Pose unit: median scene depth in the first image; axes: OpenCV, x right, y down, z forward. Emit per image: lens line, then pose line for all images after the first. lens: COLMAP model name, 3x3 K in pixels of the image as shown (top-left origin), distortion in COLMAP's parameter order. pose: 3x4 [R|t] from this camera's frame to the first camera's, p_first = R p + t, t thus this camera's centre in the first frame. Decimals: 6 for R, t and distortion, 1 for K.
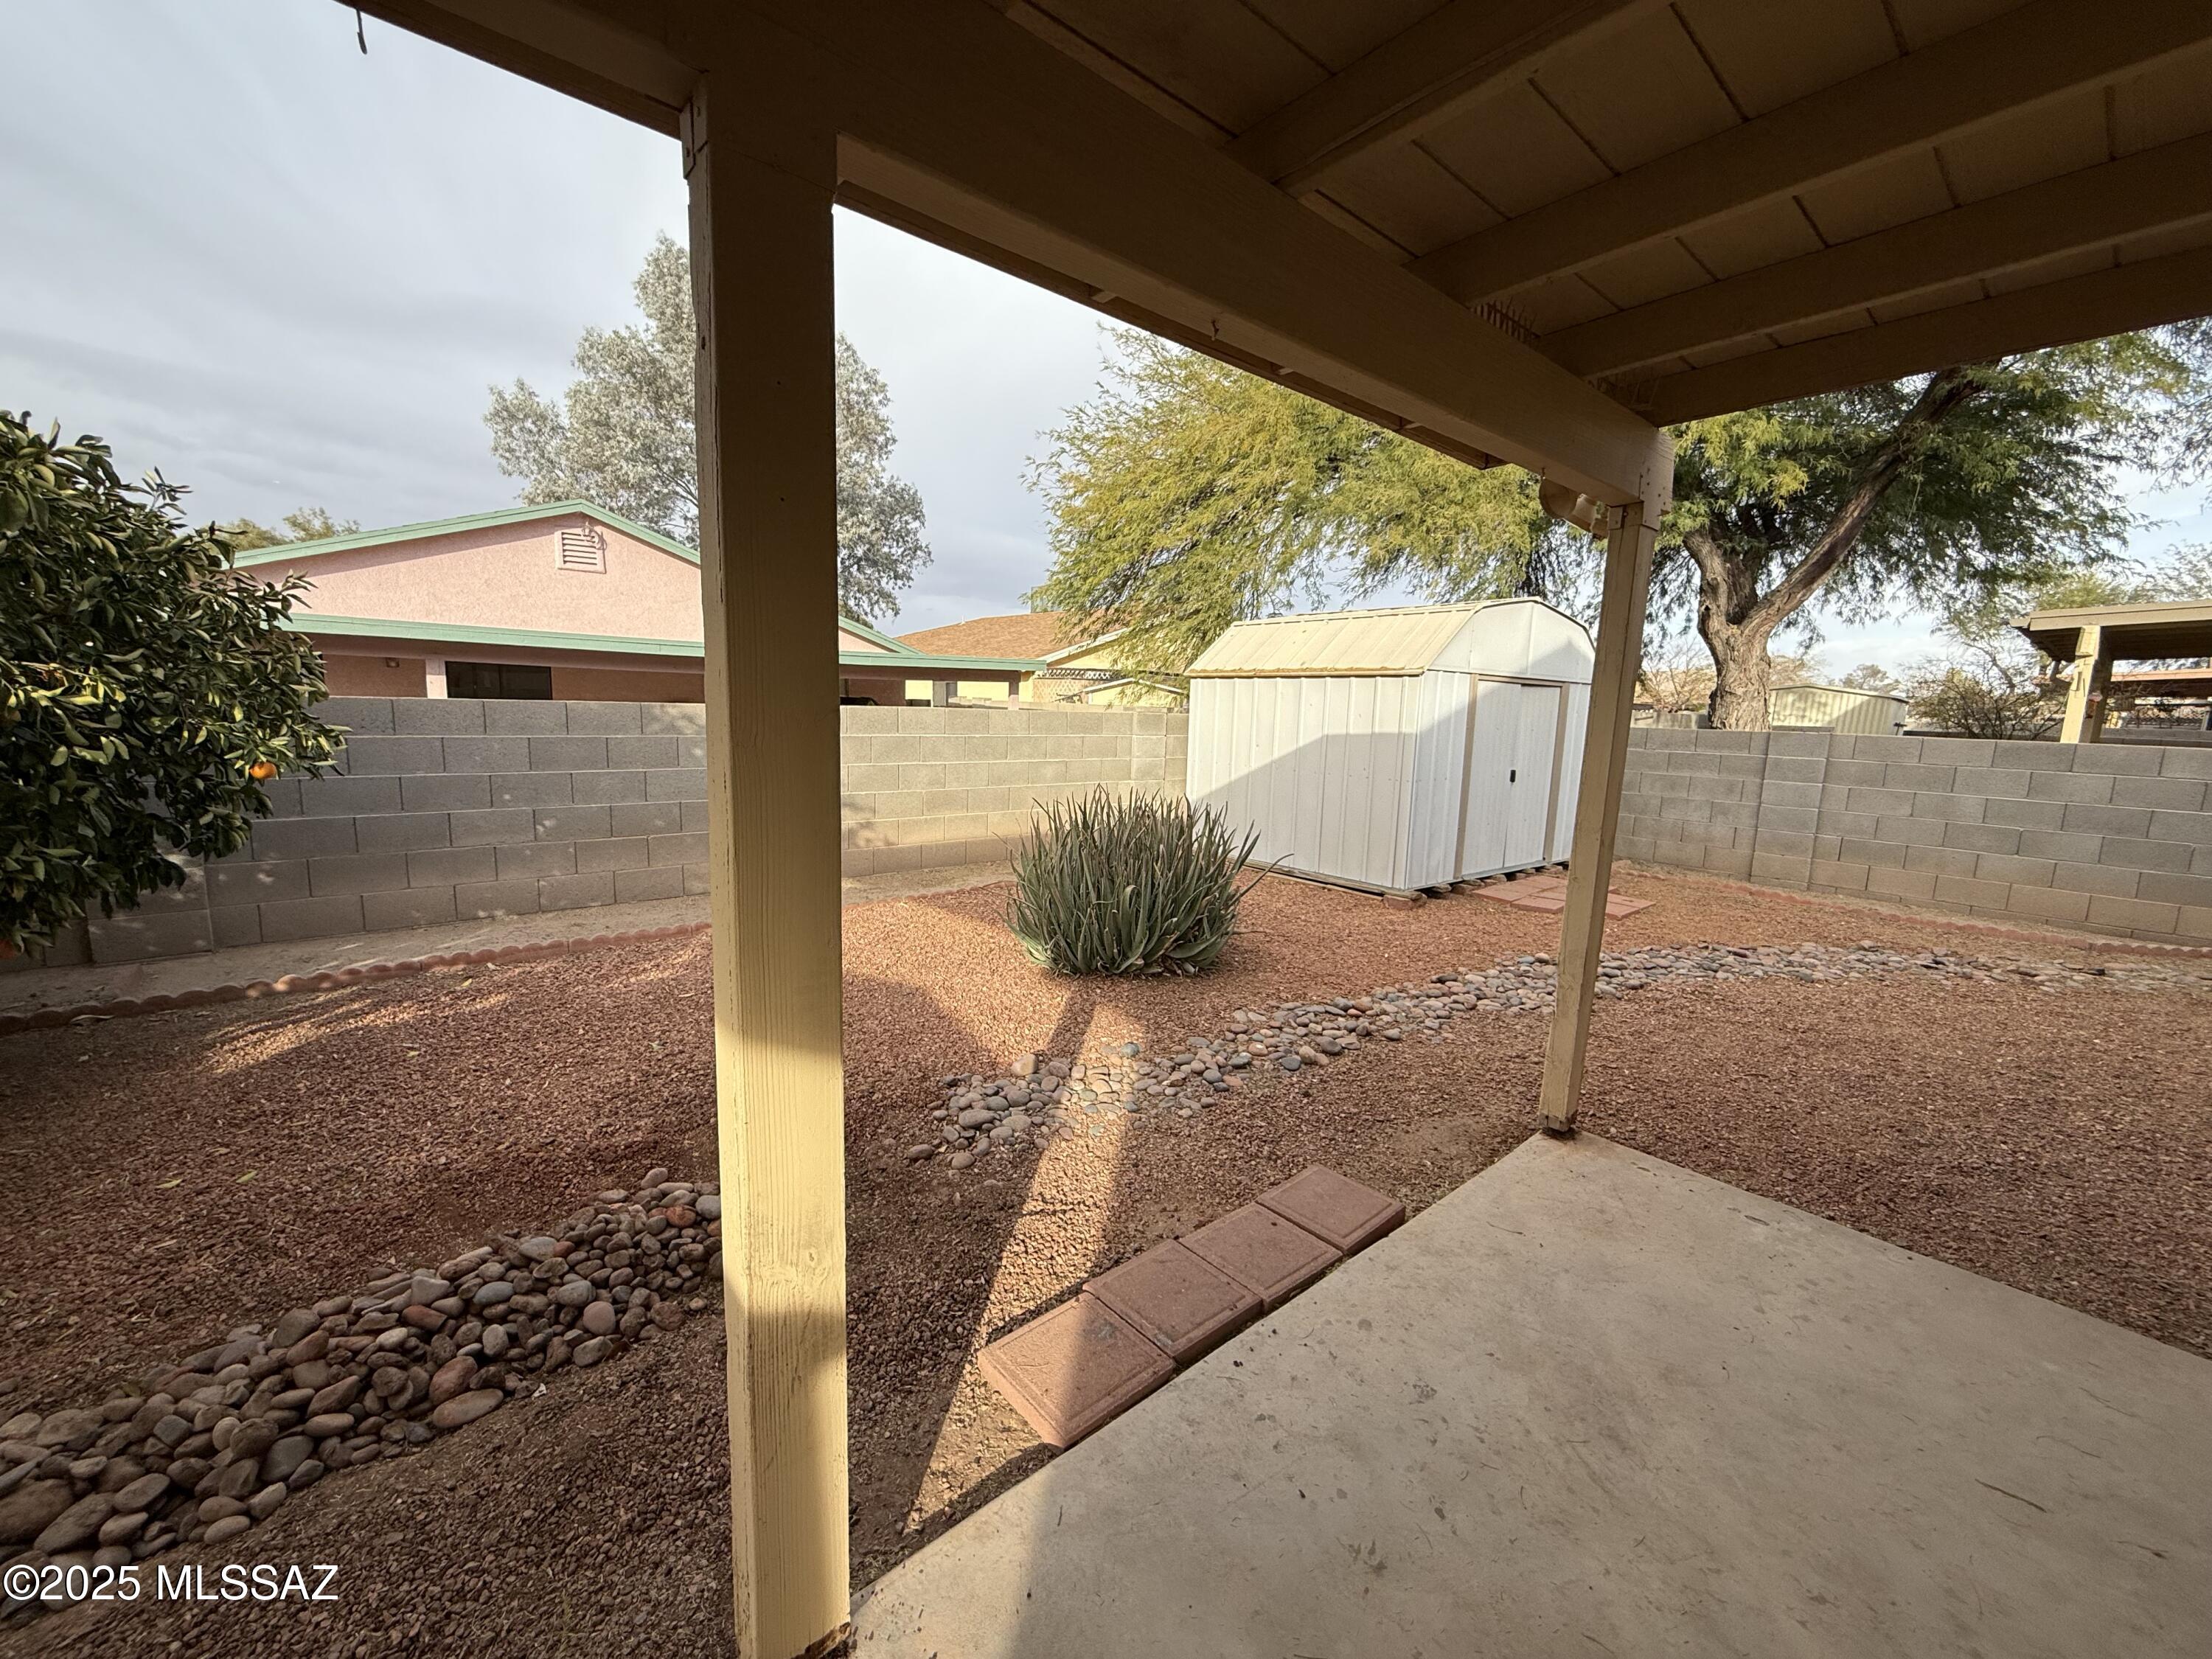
lens RADIAL K [[877.1, 0, 1106.0], [0, 877.1, 829.5], [0, 0, 1]] dist [0.000271, 0.000005]
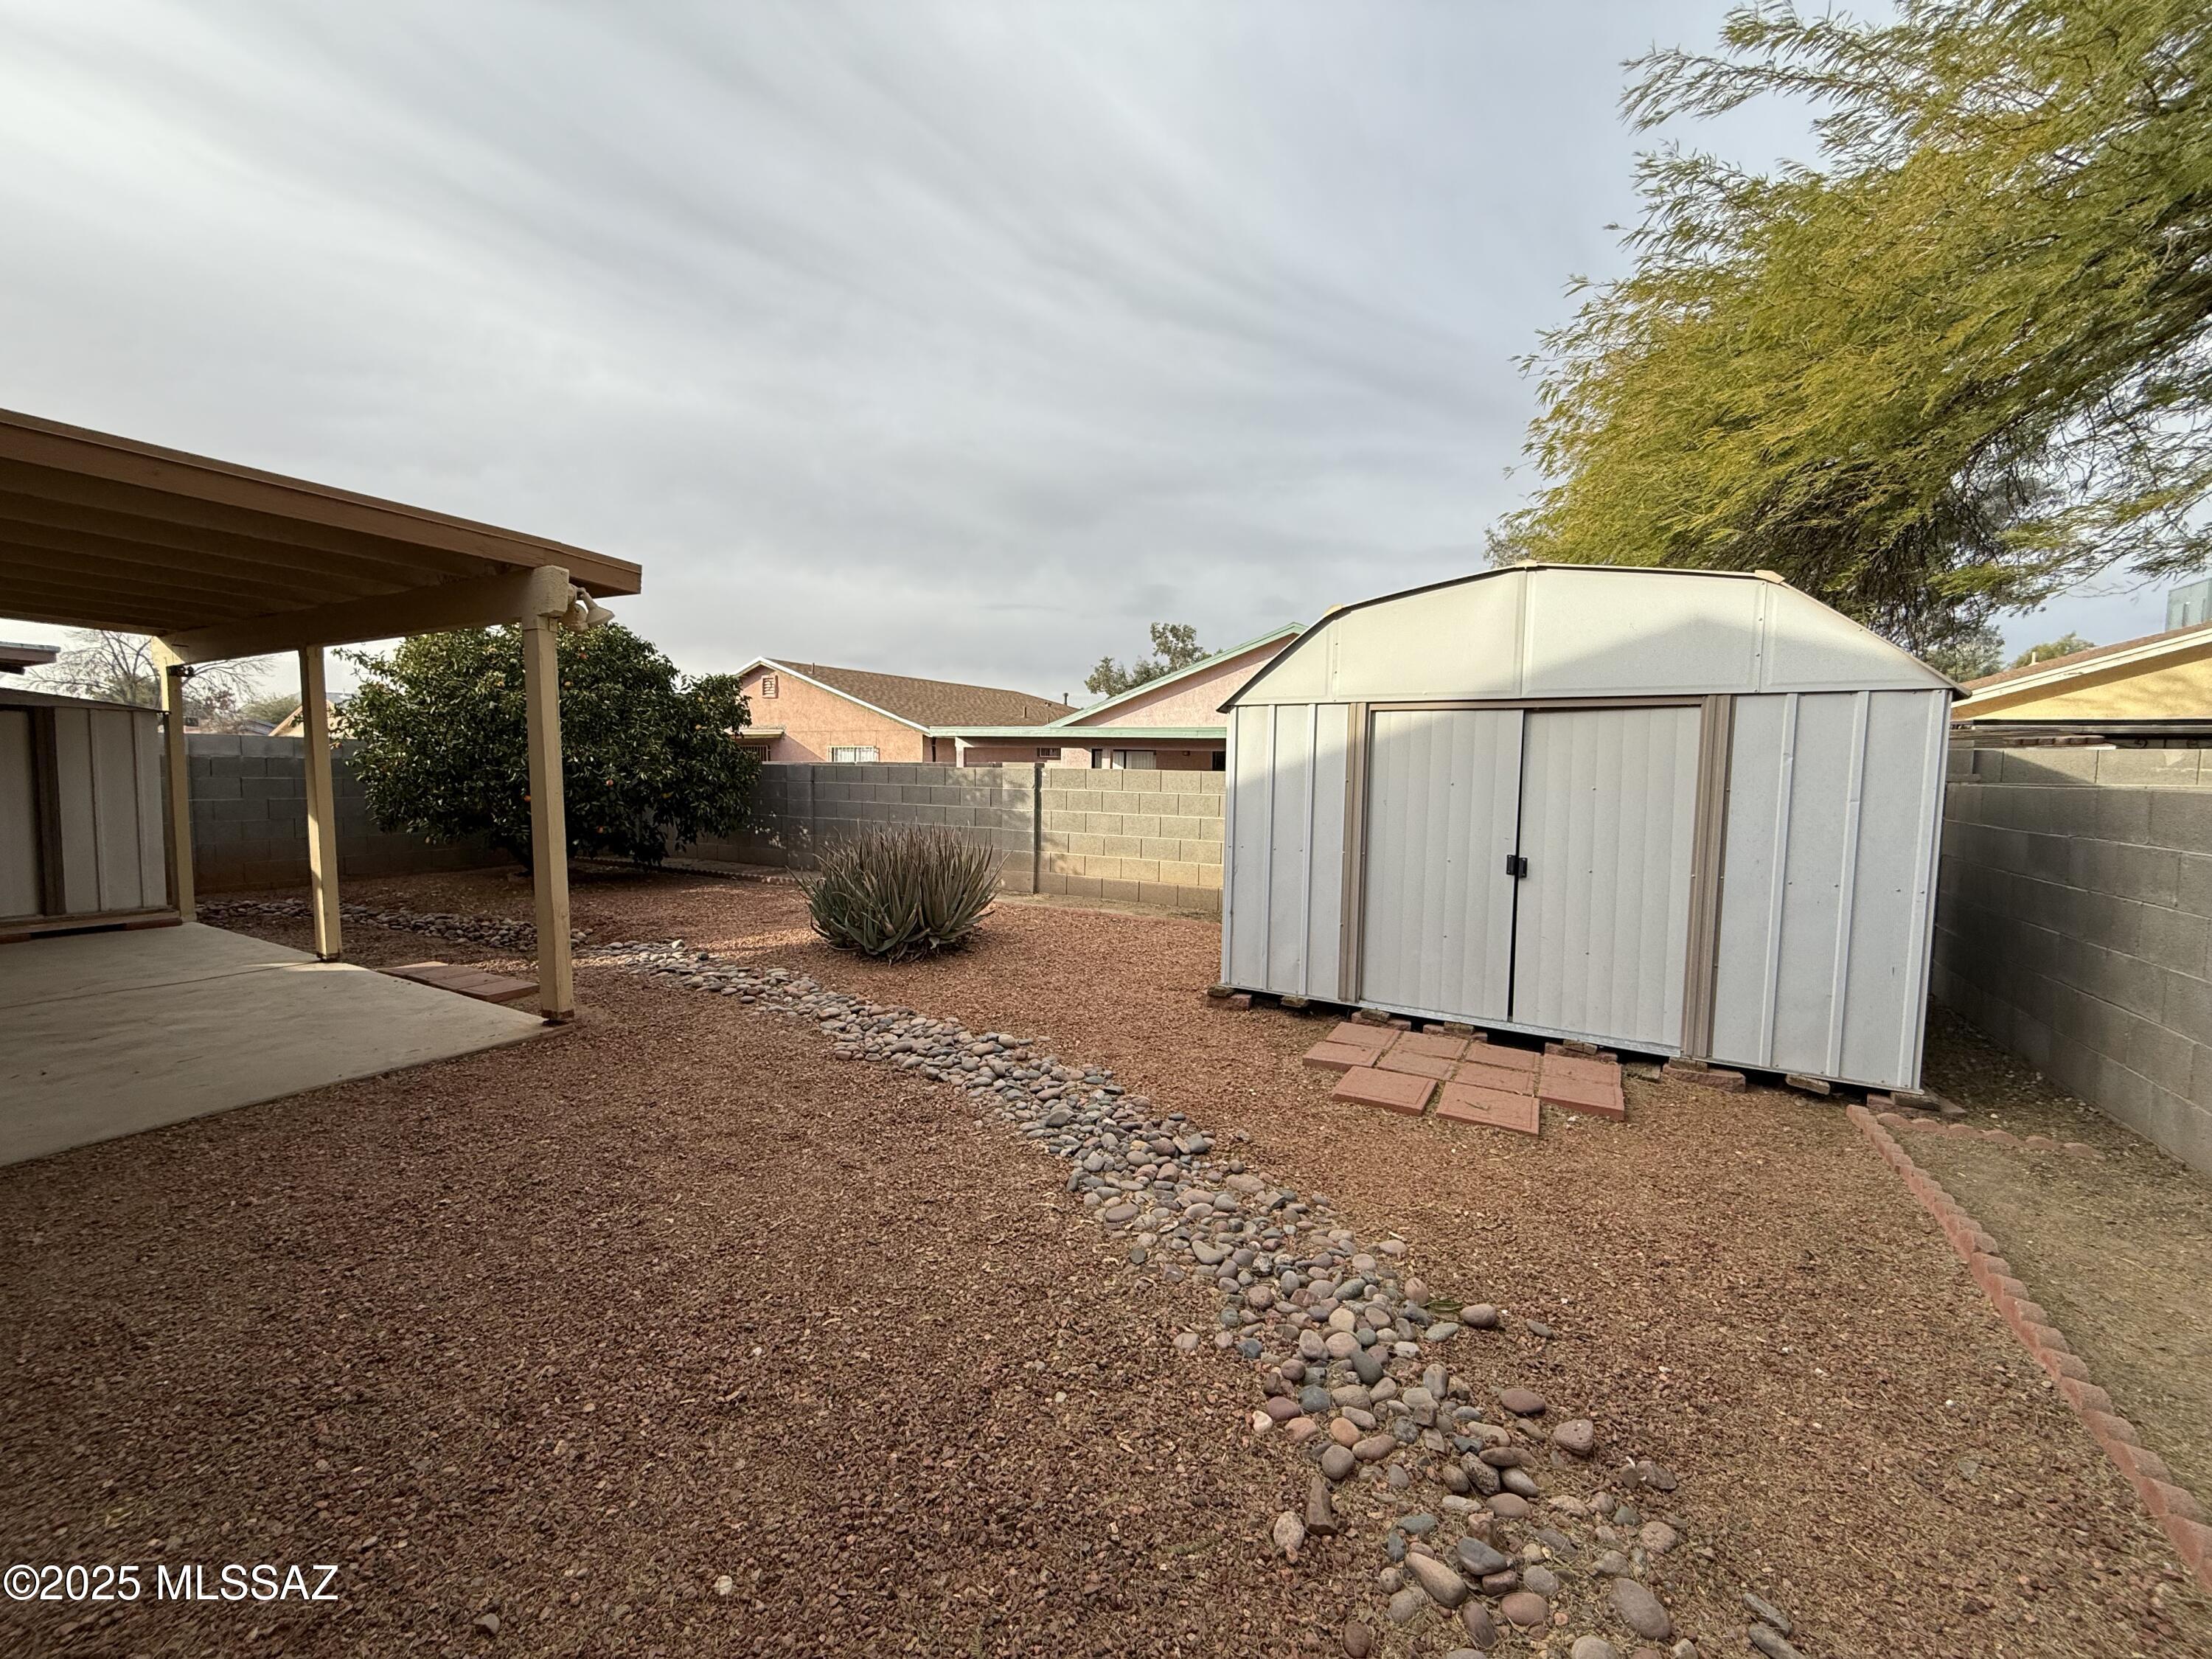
lens RADIAL K [[877.1, 0, 1106.0], [0, 877.1, 829.5], [0, 0, 1]] dist [0.000271, 0.000005]
pose [[0.345779, 0.041574, -0.937395, 1.003435], [-0.146658, 0.989134, -0.010229, -0.042887], [0.926784, 0.141013, 0.348119, 0.590861]]
